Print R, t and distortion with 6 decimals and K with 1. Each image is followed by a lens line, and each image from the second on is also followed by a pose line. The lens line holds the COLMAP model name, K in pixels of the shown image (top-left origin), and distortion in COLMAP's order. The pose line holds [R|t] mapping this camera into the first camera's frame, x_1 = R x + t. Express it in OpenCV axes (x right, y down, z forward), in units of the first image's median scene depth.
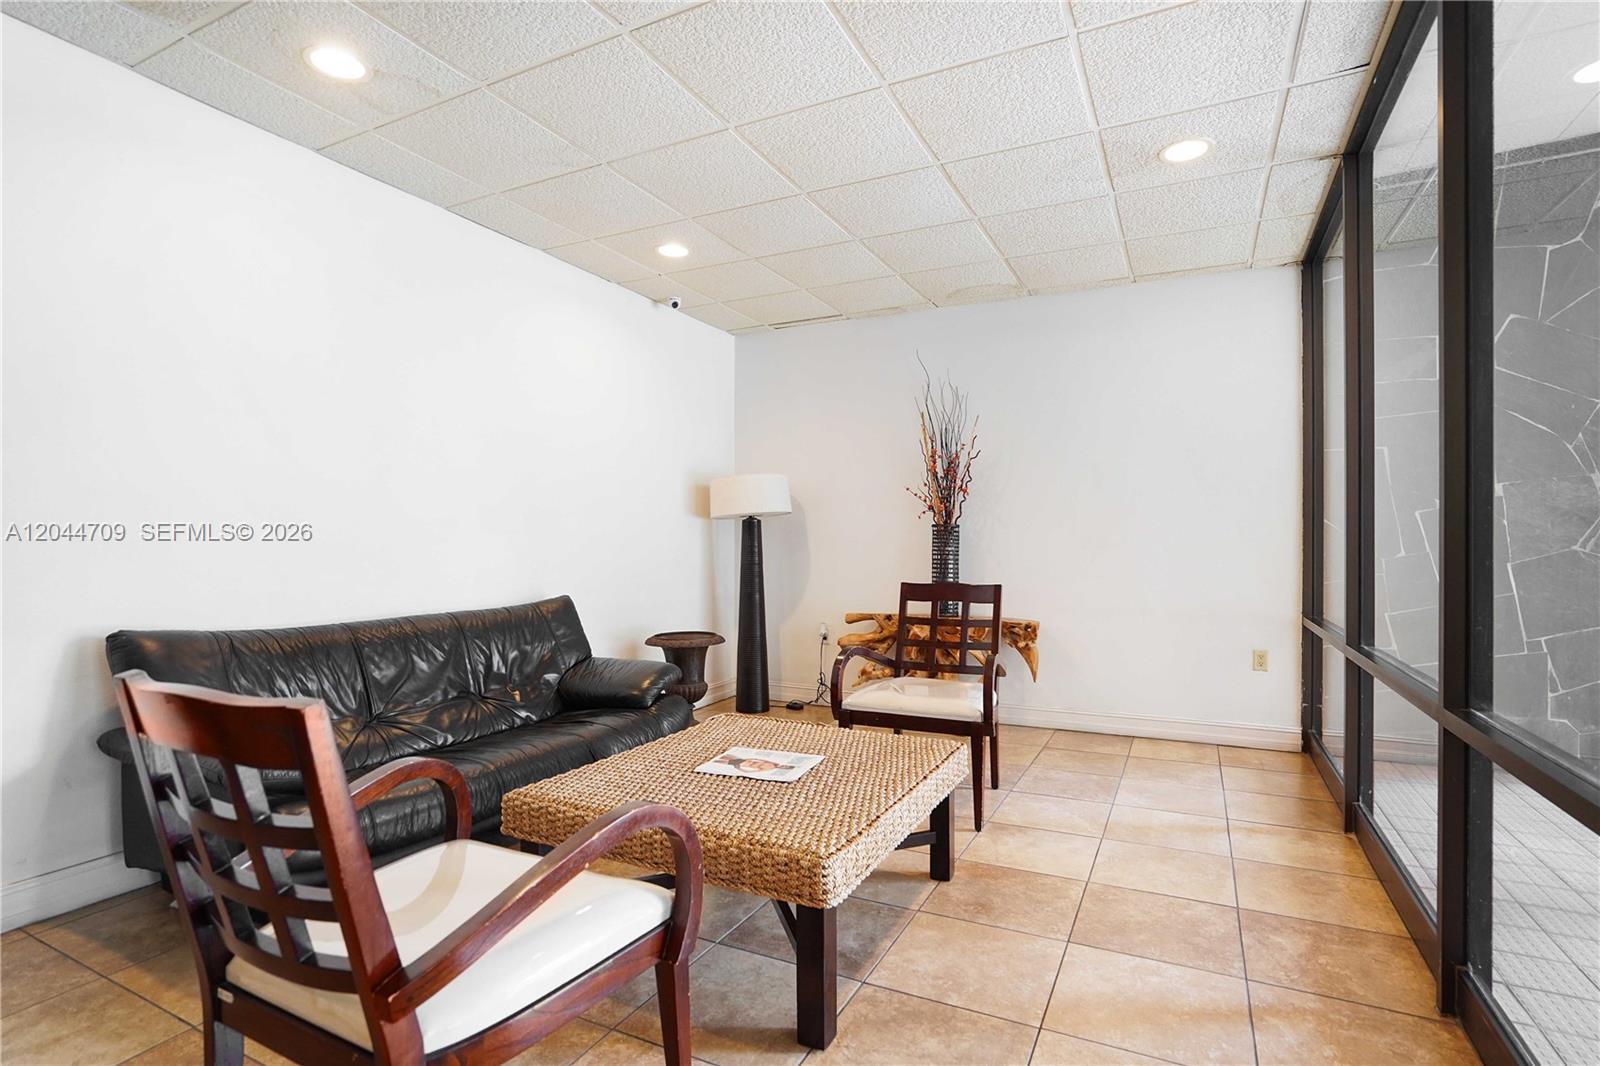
lens RADIAL K [[787.5, 0, 800.3], [0, 787.5, 536.6], [0, 0, 1]] dist [-0.025147, 0.002096]
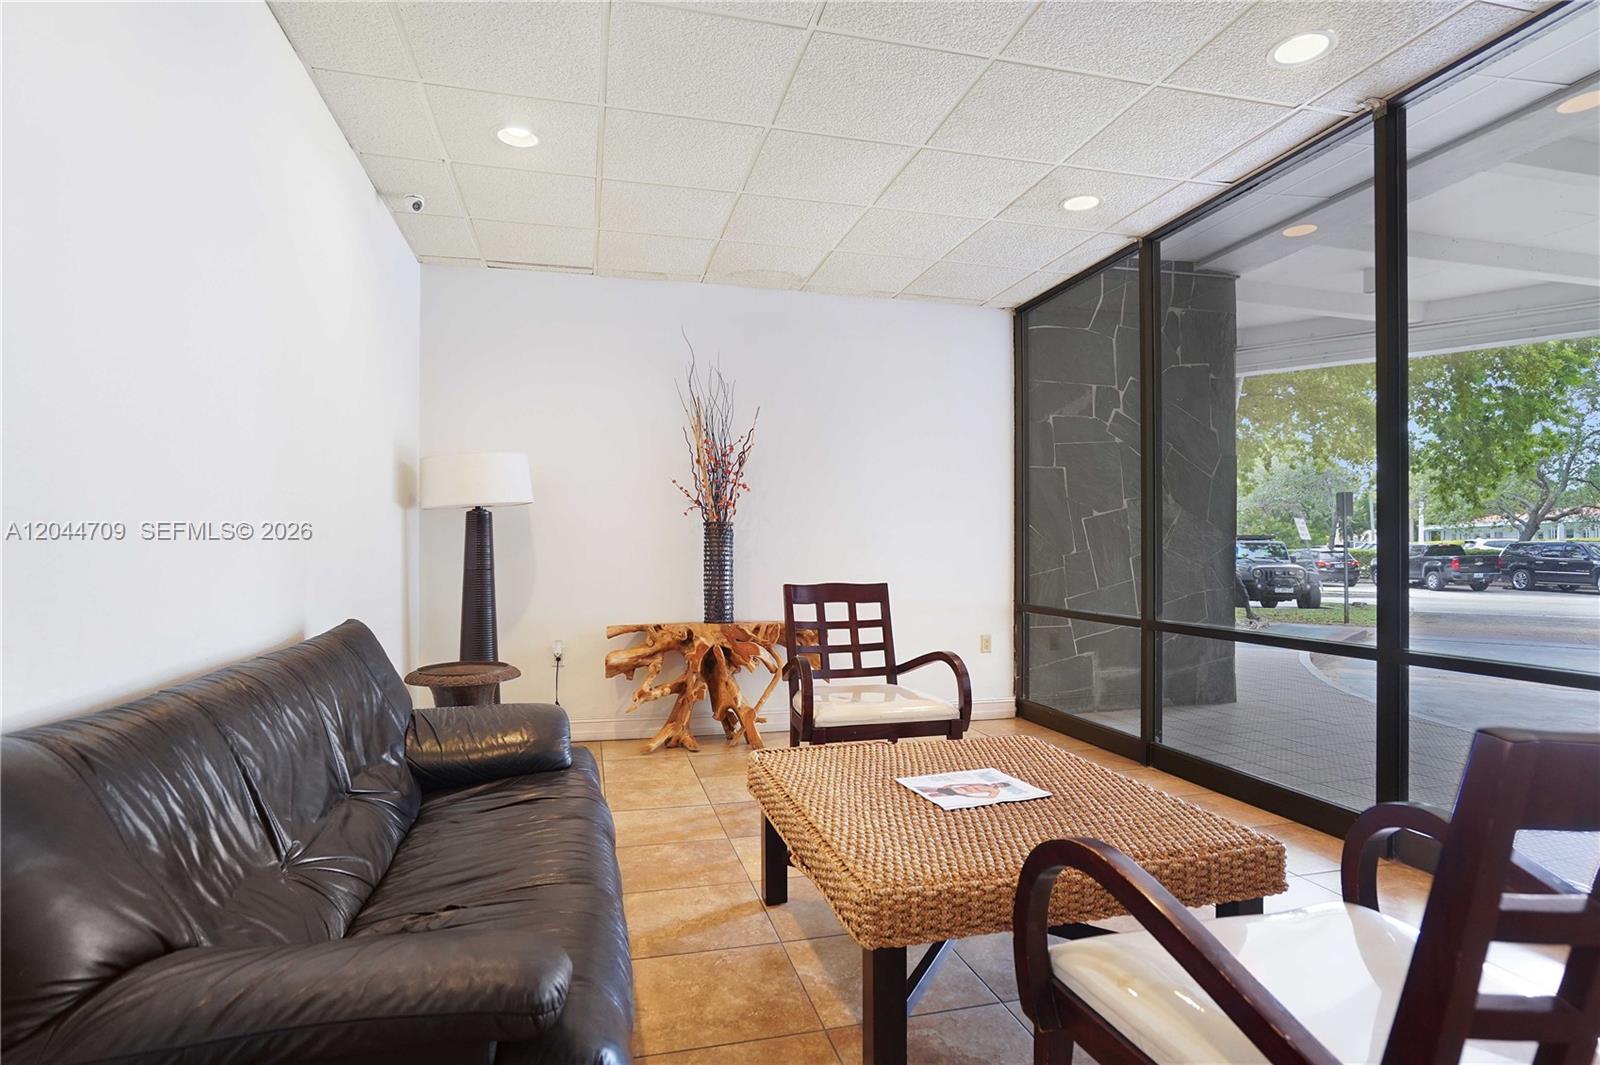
lens RADIAL K [[845.4, 0, 797.0], [0, 845.4, 541.6], [0, 0, 1]] dist [-0.006741, -0.000066]
pose [[0.759990, 0.003272, 0.649927, -0.459822], [-0.004675, 0.999989, 0.000432, 0.007263], [-0.649918, -0.003367, 0.759997, 0.228784]]
